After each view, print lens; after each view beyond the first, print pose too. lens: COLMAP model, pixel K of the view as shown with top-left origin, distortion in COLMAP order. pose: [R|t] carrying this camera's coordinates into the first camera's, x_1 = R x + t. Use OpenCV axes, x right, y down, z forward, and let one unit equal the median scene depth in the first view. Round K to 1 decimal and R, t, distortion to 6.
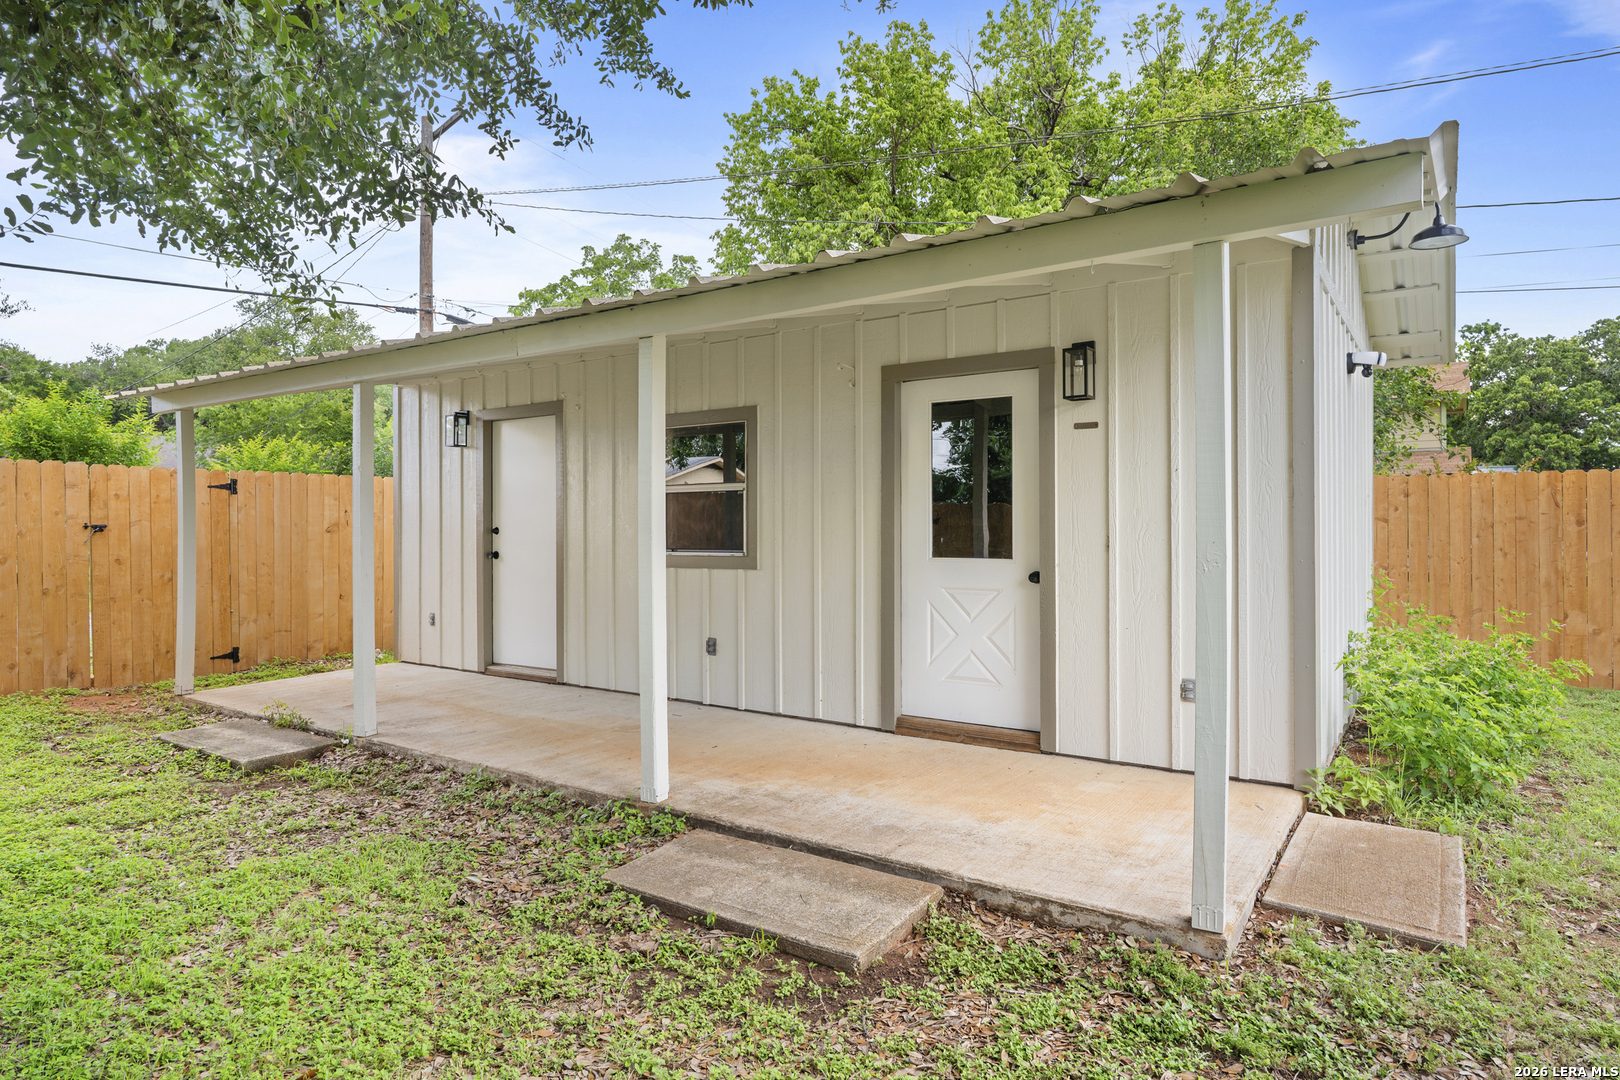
lens RADIAL K [[934.3, 0, 807.6], [0, 934.3, 529.8], [0, 0, 1]] dist [-0.005494, -0.000184]
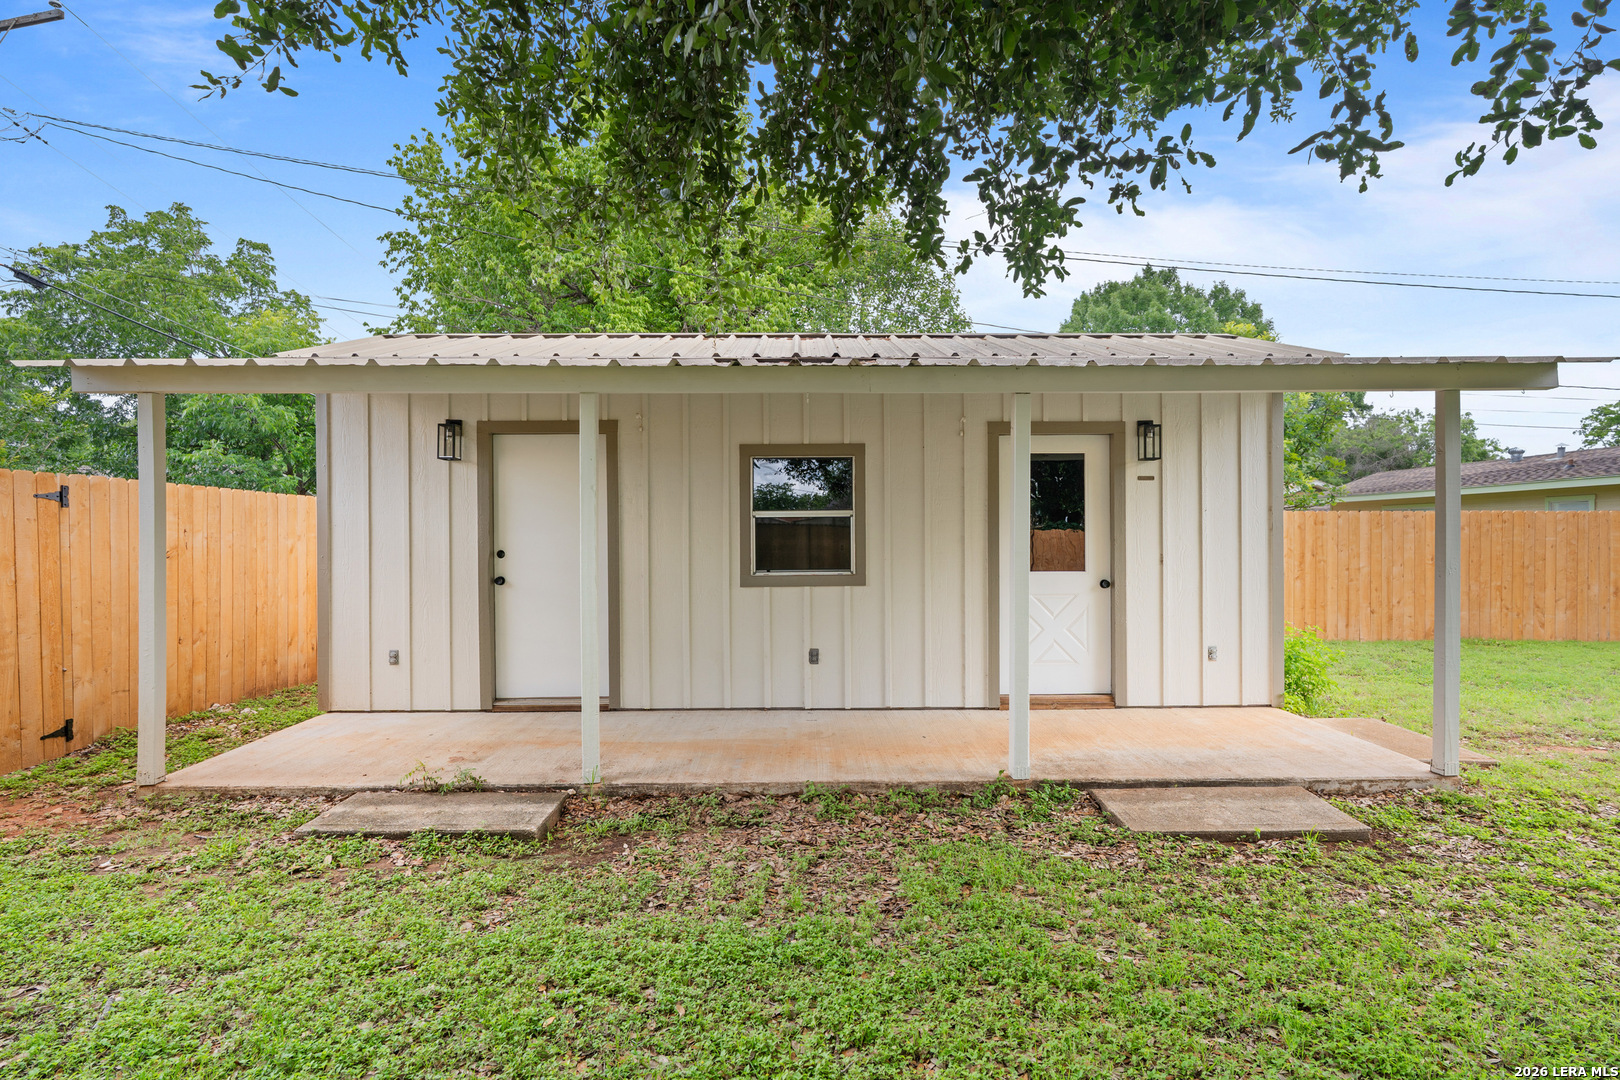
lens RADIAL K [[835.7, 0, 806.6], [0, 835.7, 547.4], [0, 0, 1]] dist [-0.004422, 0.000409]
pose [[0.815055, -0.006516, 0.579348, -0.709021], [0.005044, 0.999979, 0.004151, -0.009632], [-0.579362, -0.000461, 0.815070, 0.195761]]
